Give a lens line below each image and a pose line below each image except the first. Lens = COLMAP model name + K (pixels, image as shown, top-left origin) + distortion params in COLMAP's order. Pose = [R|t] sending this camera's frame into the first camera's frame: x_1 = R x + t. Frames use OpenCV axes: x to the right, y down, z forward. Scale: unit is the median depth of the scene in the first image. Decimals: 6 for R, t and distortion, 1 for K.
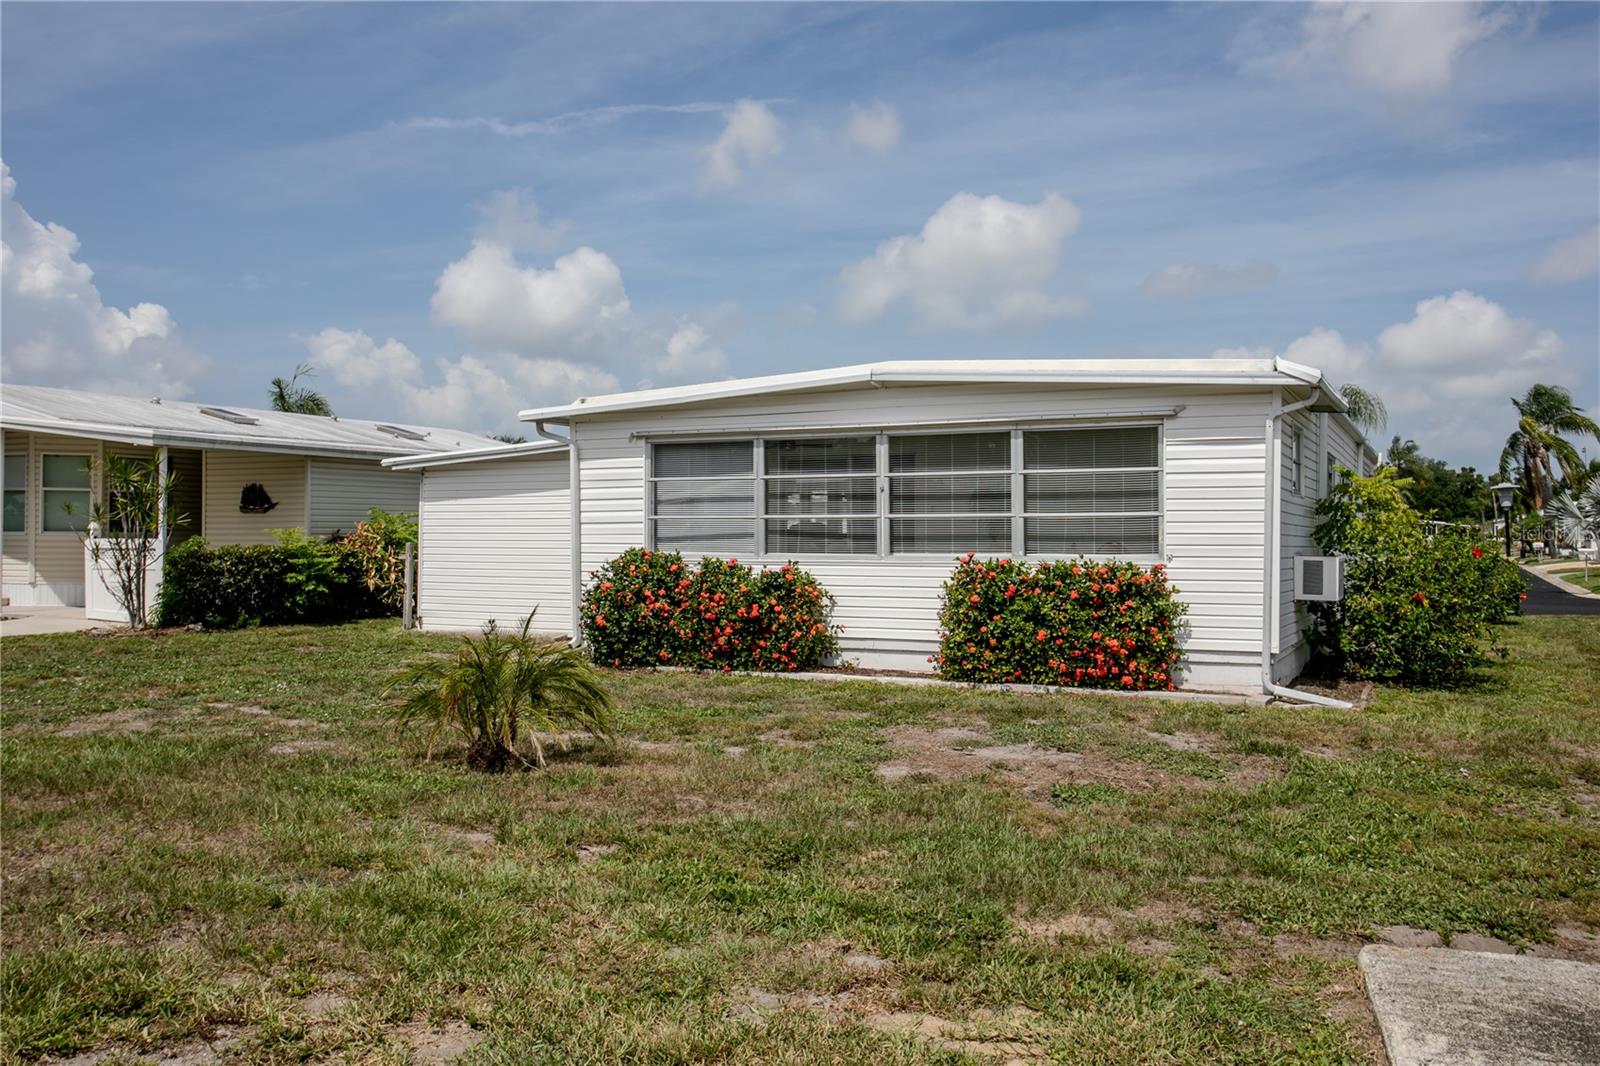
lens RADIAL K [[1329.3, 0, 800.6], [0, 1329.3, 493.9], [0, 0, 1]] dist [-0.001410, 0.005886]
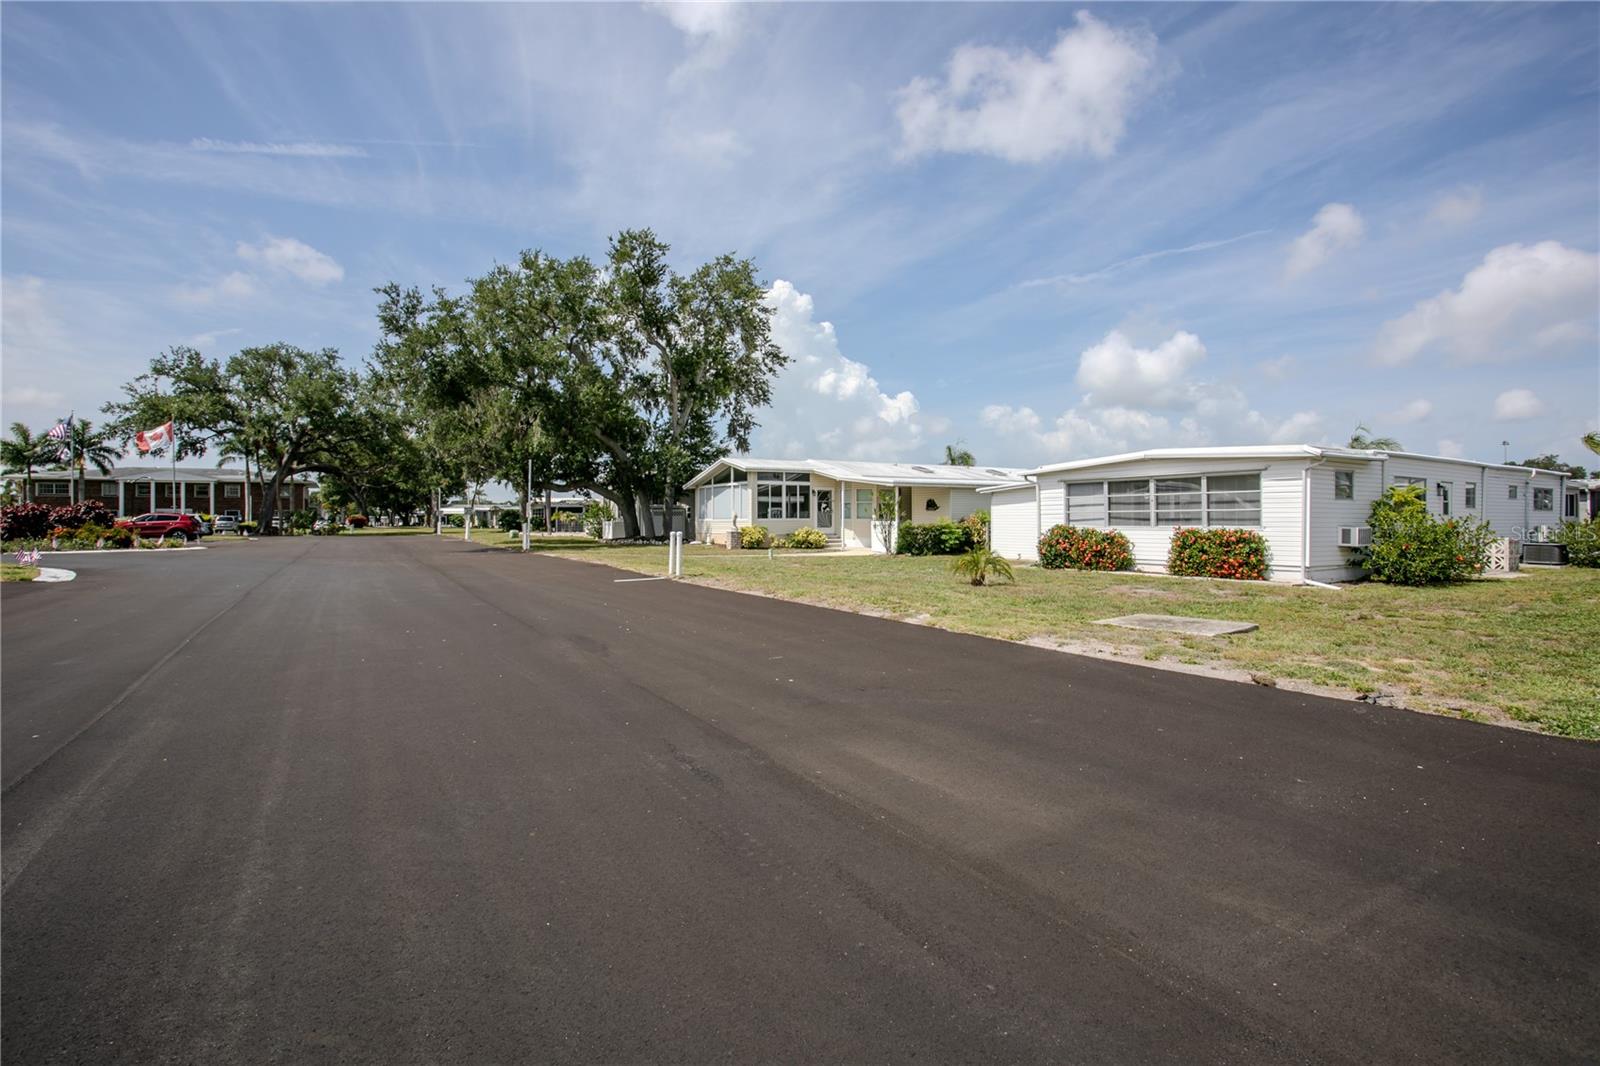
lens RADIAL K [[760.7, 0, 792.1], [0, 760.7, 530.0], [0, 0, 1]] dist [-0.002543, 0.003326]
pose [[0.827942, 0.003538, -0.560803, 0.287458], [0.021370, 0.999055, 0.037852, -0.015556], [0.560407, -0.043324, 0.827084, -0.541839]]
